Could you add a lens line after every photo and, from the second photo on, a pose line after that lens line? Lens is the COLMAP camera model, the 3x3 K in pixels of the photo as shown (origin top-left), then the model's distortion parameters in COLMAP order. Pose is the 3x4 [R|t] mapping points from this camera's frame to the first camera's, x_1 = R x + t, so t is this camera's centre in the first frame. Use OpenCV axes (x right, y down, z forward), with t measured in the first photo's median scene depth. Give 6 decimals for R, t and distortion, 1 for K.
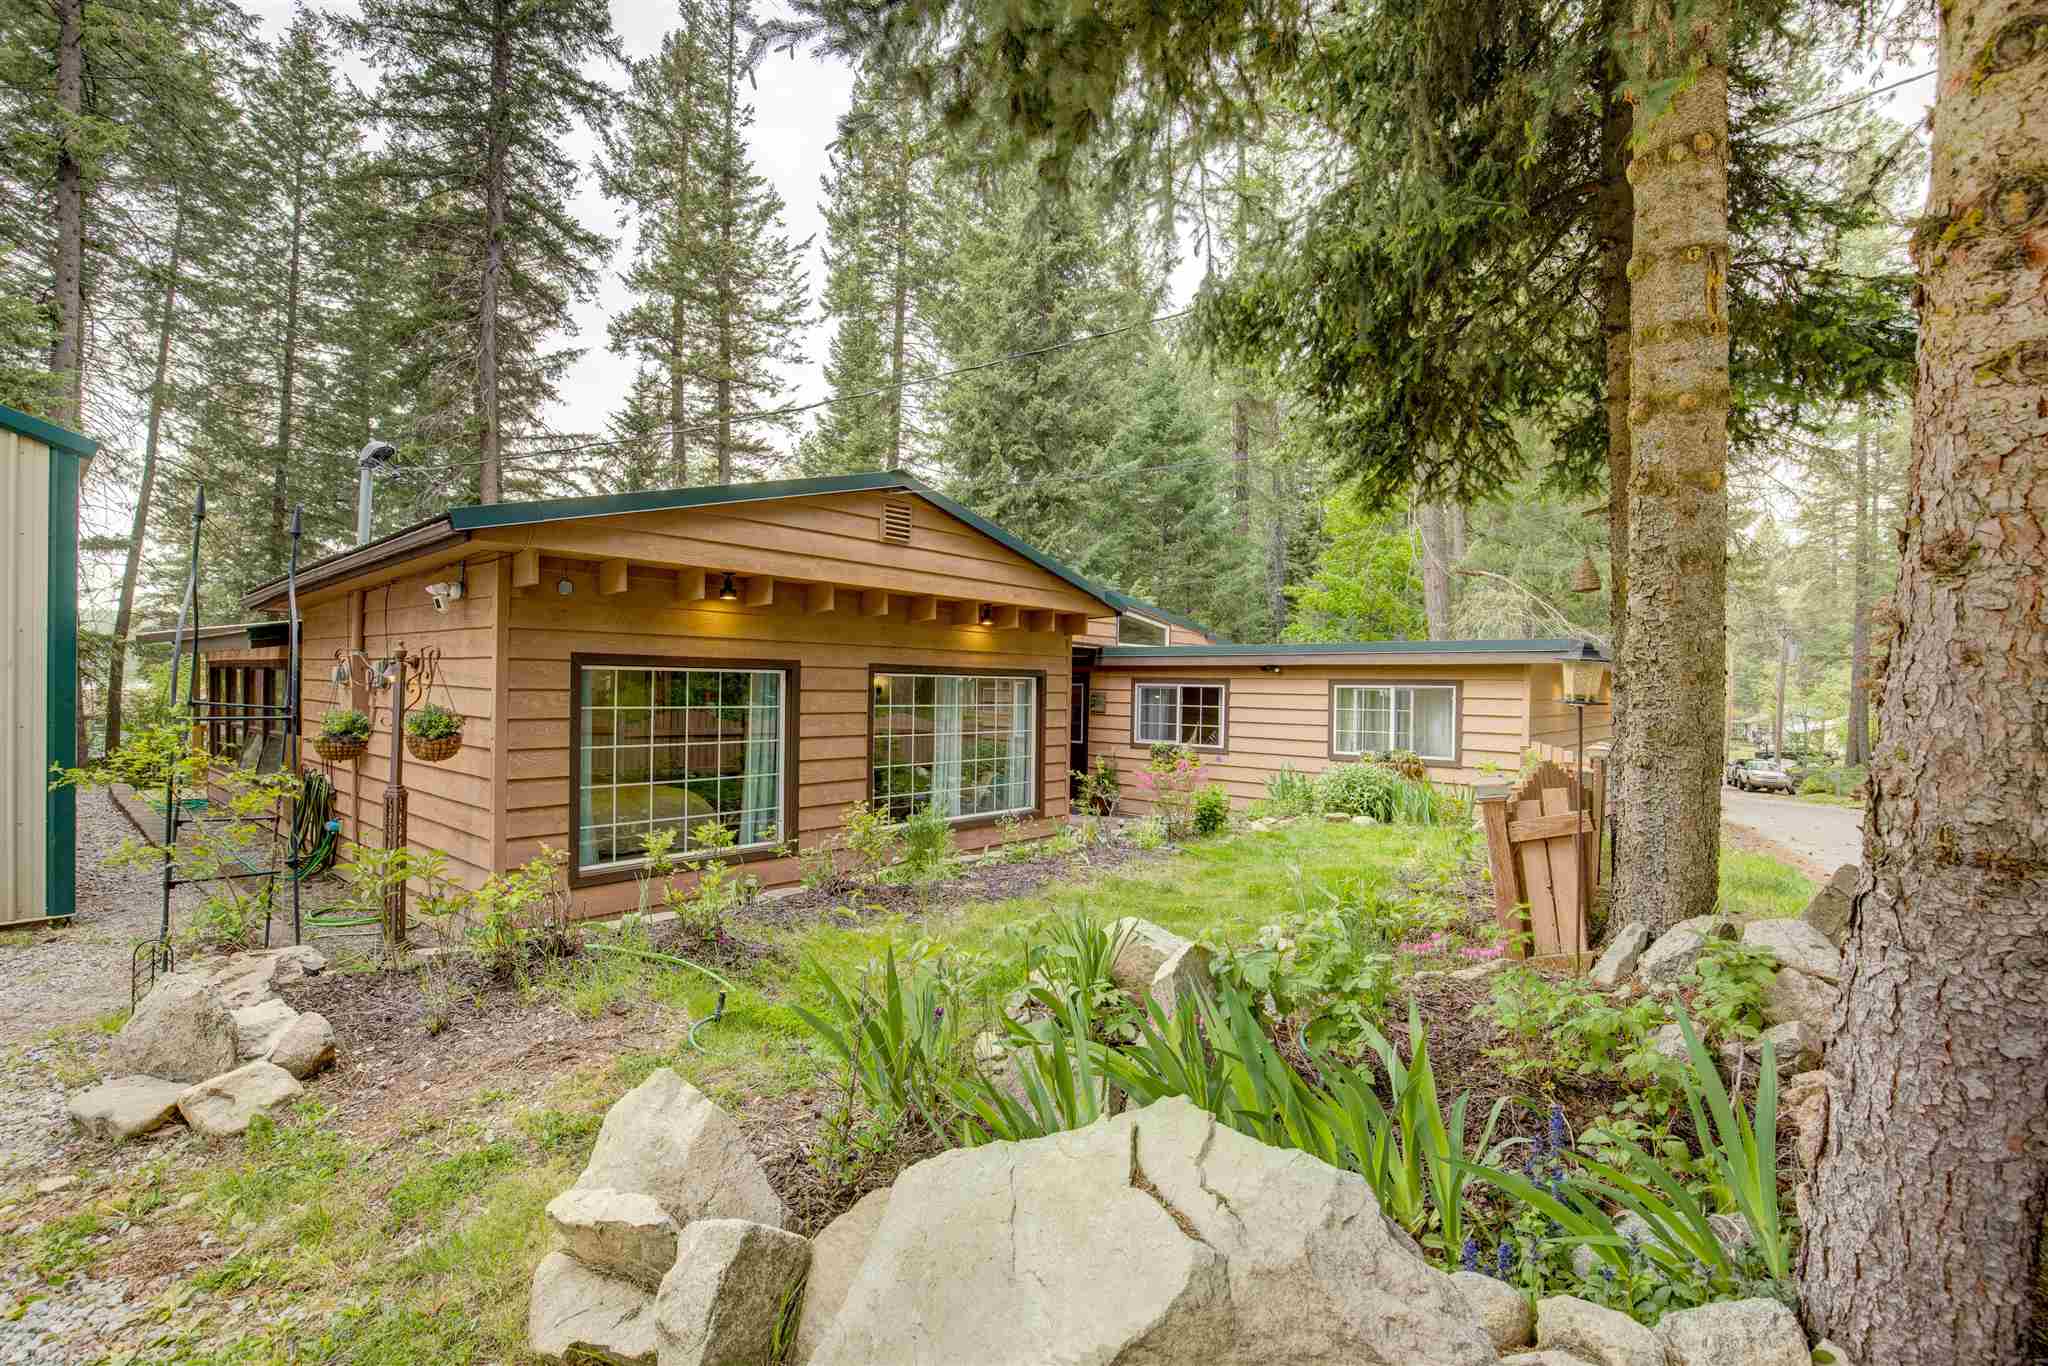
lens RADIAL K [[935.2, 0, 1024.9], [0, 935.2, 691.5], [0, 0, 1]] dist [-0.007174, -0.001327]
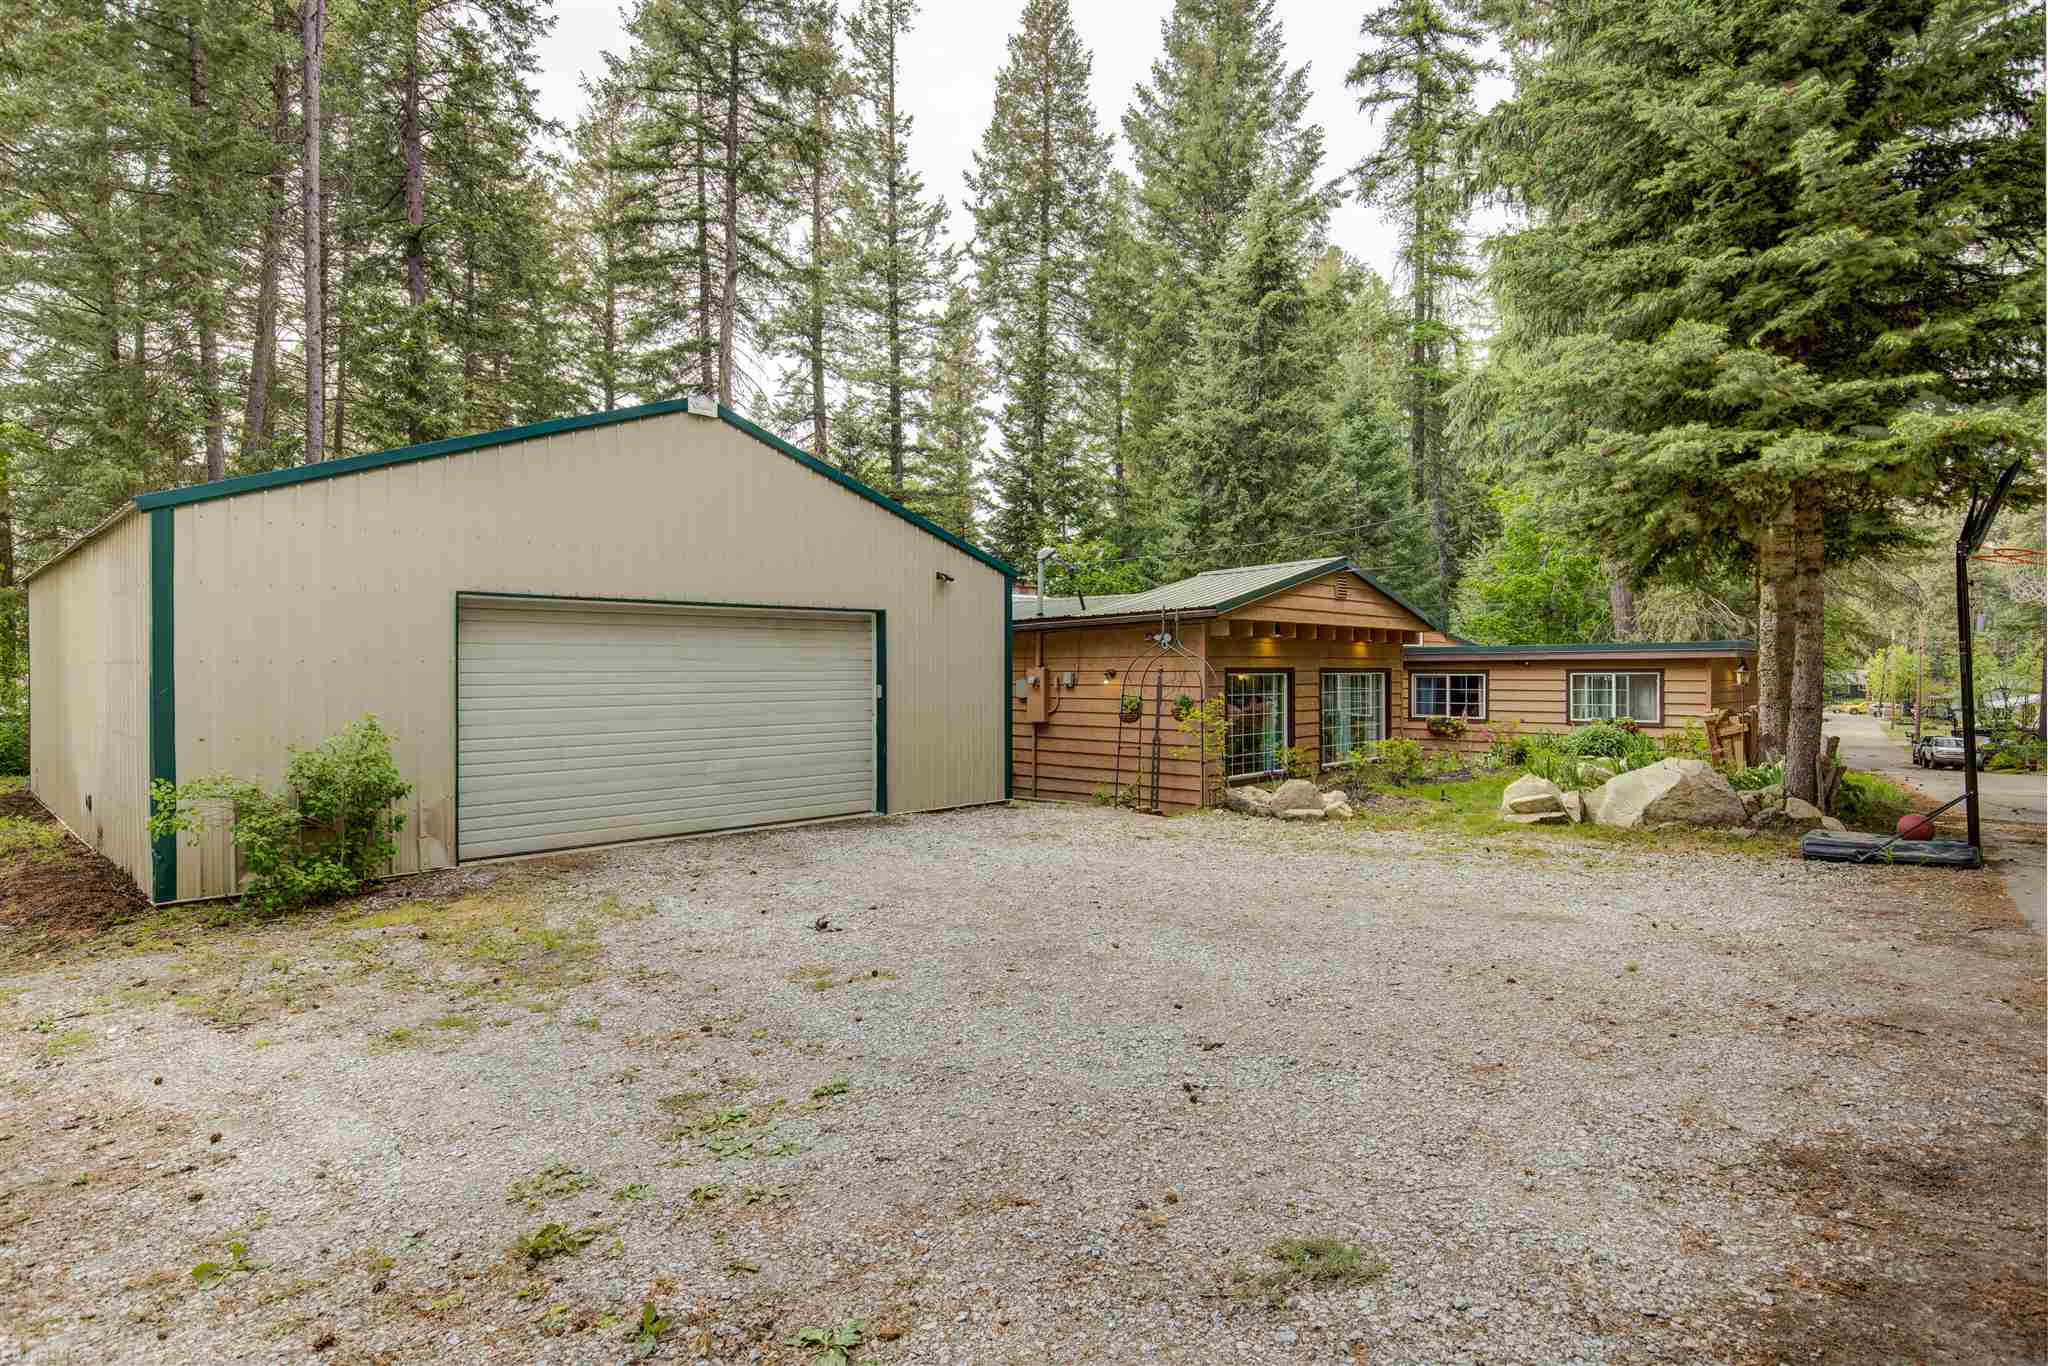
lens RADIAL K [[1121.3, 0, 1022.2], [0, 1121.3, 677.6], [0, 0, 1]] dist [0.002128, -0.004007]
pose [[0.999059, -0.019076, -0.038946, -0.396393], [0.019035, 0.999818, -0.001419, -0.012145], [0.038966, 0.000676, 0.999240, -0.676327]]
